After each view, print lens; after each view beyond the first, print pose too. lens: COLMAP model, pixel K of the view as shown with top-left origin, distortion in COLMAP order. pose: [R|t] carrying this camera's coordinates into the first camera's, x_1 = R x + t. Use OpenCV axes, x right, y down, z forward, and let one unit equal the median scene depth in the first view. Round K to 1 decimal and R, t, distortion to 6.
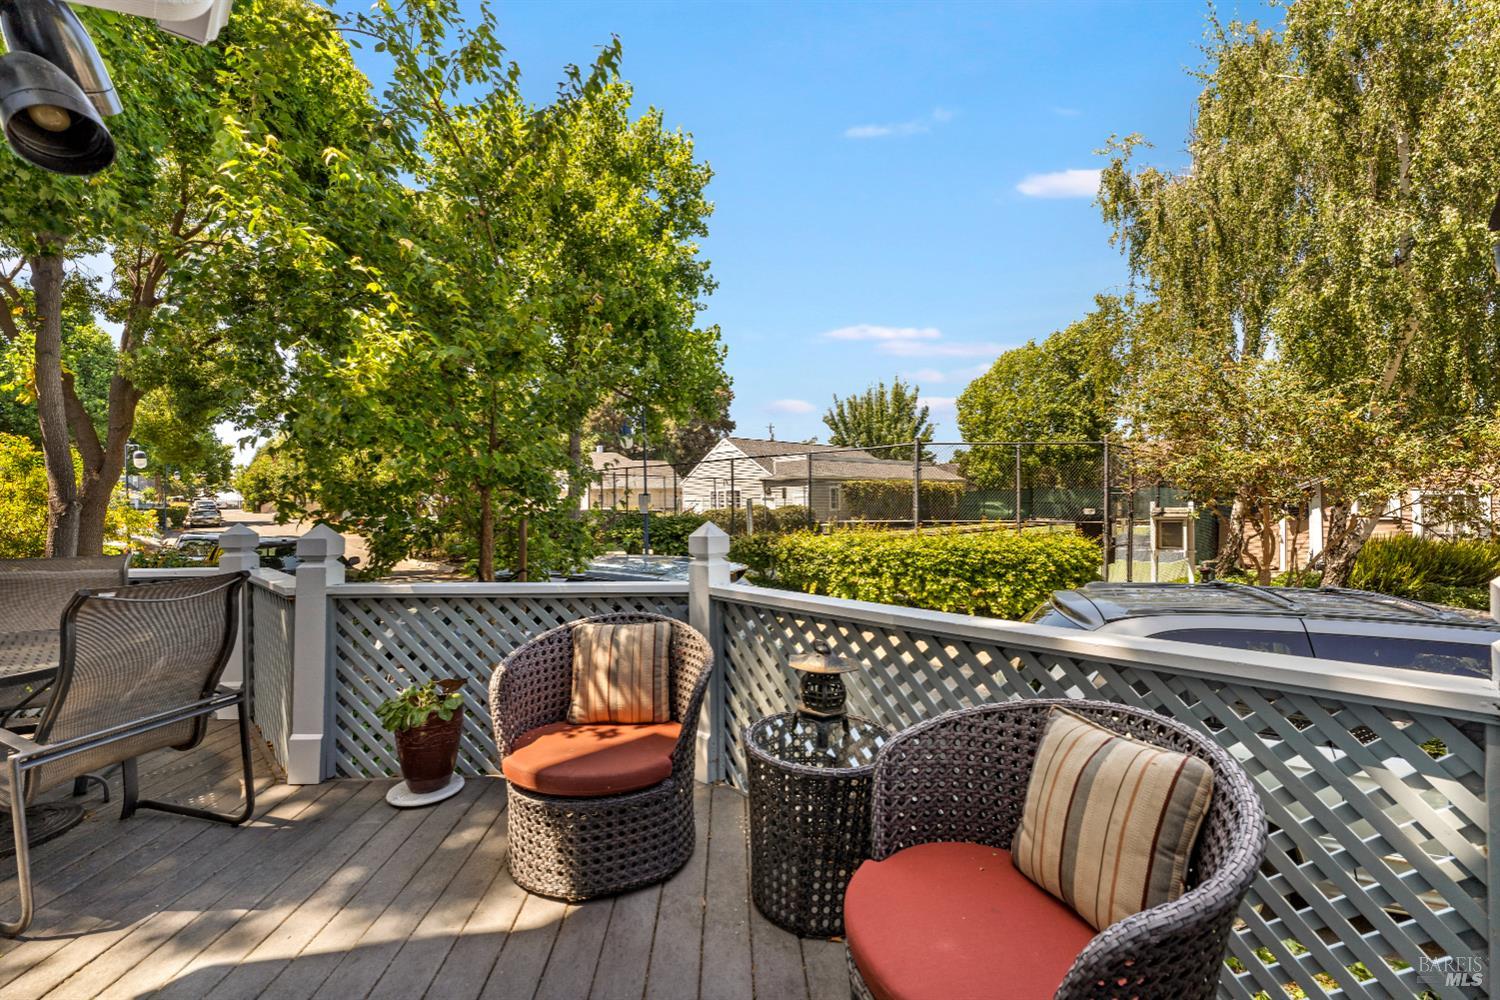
lens RADIAL K [[615.2, 0, 750.0], [0, 615.2, 500.0], [0, 0, 1]] dist [0.002283, 0.000023]
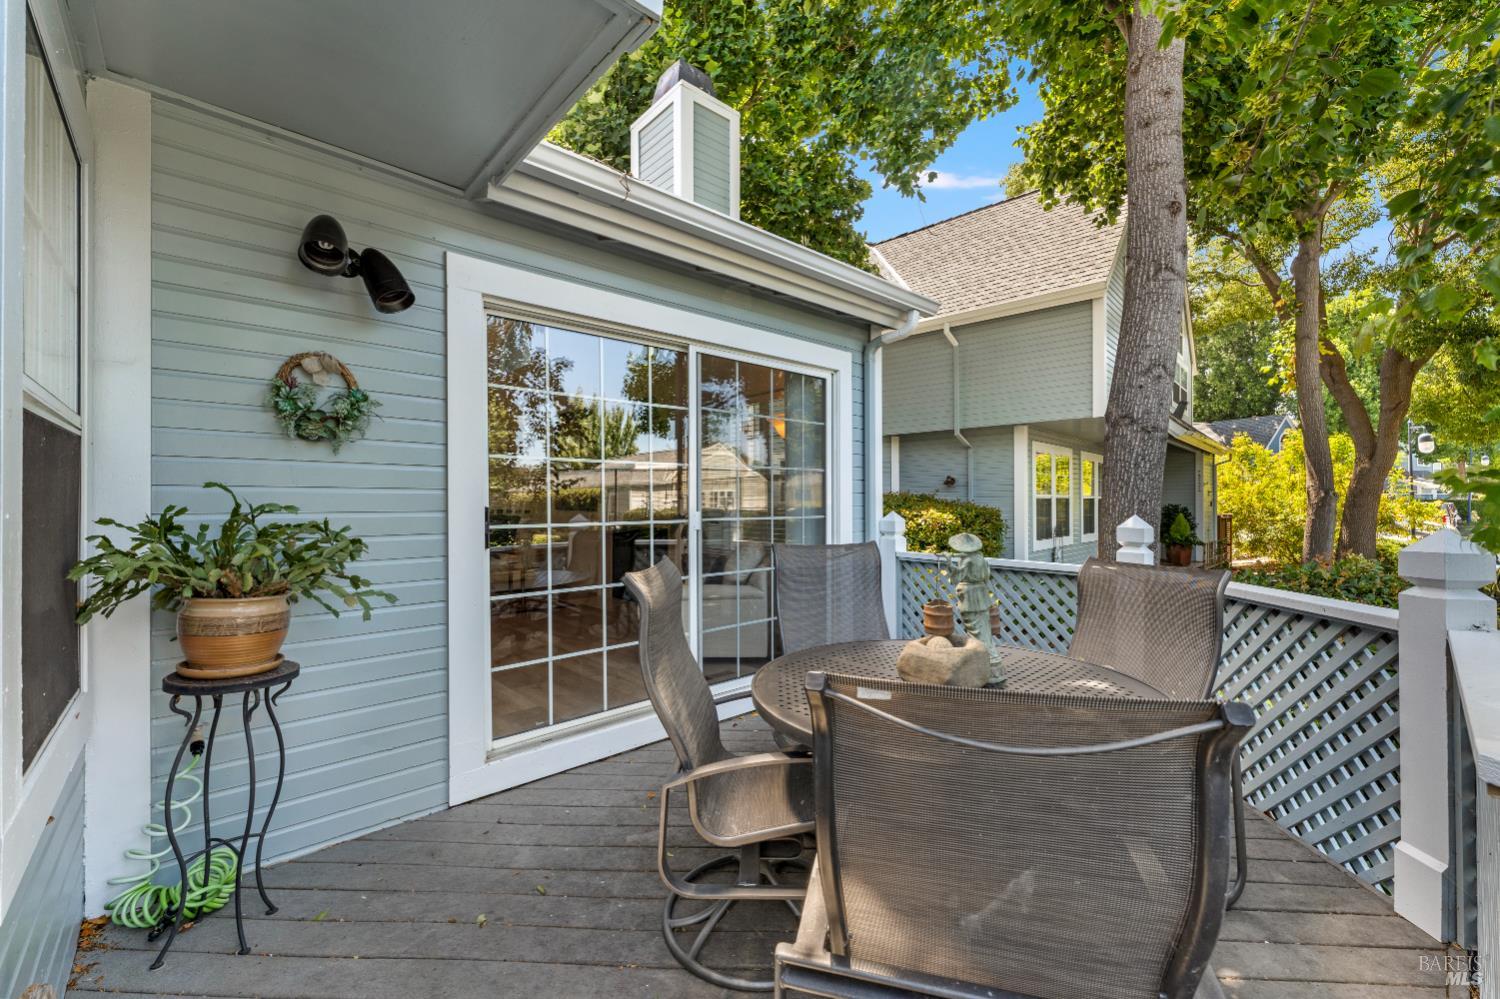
lens RADIAL K [[615.2, 0, 750.0], [0, 615.2, 499.5], [0, 0, 1]] dist [0.002283, 0.000023]
pose [[-0.057484, 0.009127, -0.998305, -0.074525], [0.006107, 0.999943, 0.008790, 0.001292], [0.998328, -0.005592, -0.057537, 0.115668]]
